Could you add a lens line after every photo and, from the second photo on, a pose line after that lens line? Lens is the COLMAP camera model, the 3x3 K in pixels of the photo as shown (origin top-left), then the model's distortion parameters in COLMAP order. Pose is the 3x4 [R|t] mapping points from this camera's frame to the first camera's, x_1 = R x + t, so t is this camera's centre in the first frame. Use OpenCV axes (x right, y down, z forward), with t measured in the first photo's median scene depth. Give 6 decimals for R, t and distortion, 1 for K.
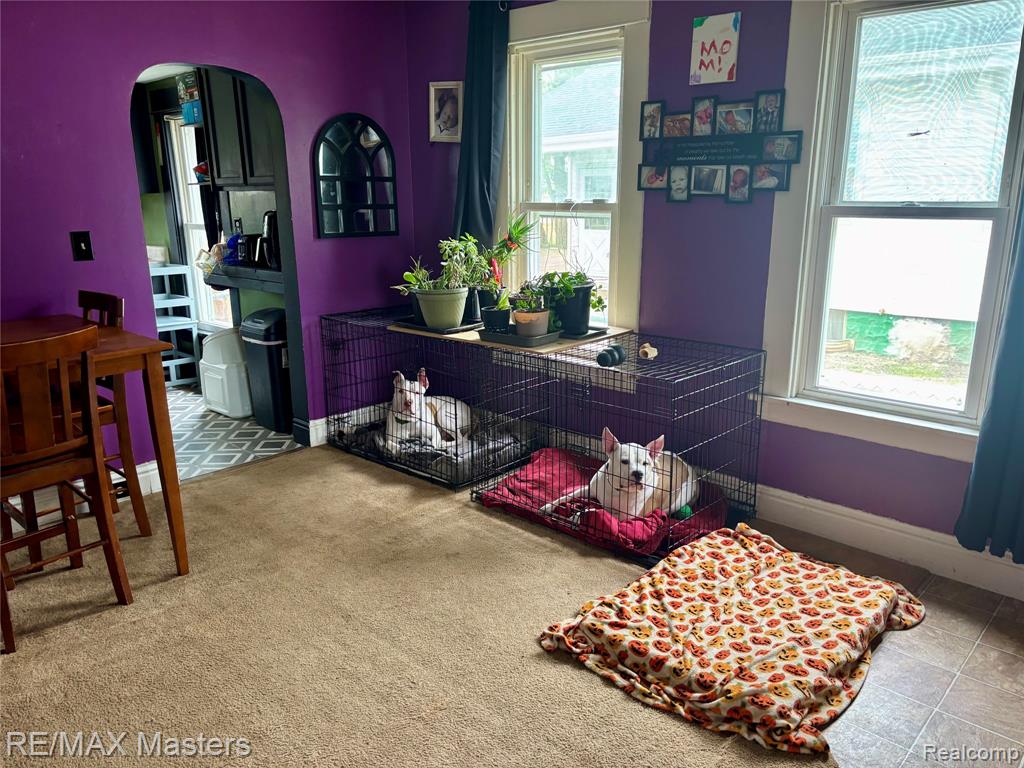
lens RADIAL K [[784.0, 0, 512.0], [0, 784.0, 384.0], [0, 0, 1]] dist [0.011056, -0.000678]
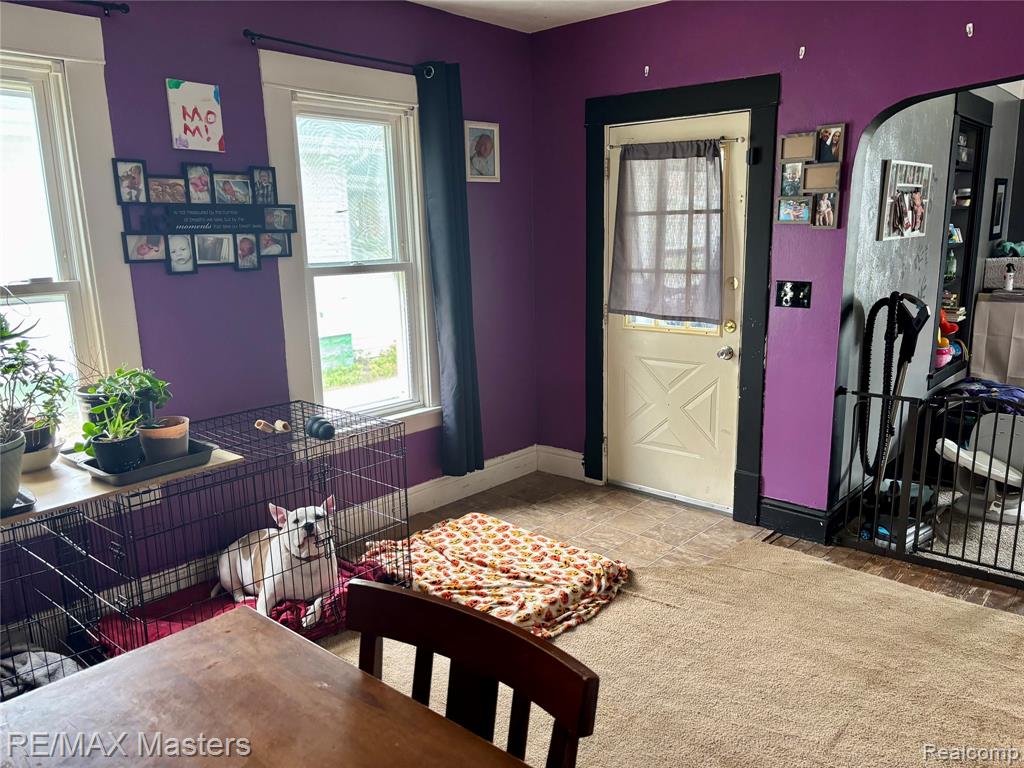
lens RADIAL K [[784.0, 0, 512.0], [0, 784.0, 384.0], [0, 0, 1]] dist [0.011056, -0.000678]
pose [[-0.040690, -0.189450, 0.981047, -0.770003], [0.264120, 0.944896, 0.193423, -0.199753], [-0.963631, 0.266984, 0.011590, 0.703932]]
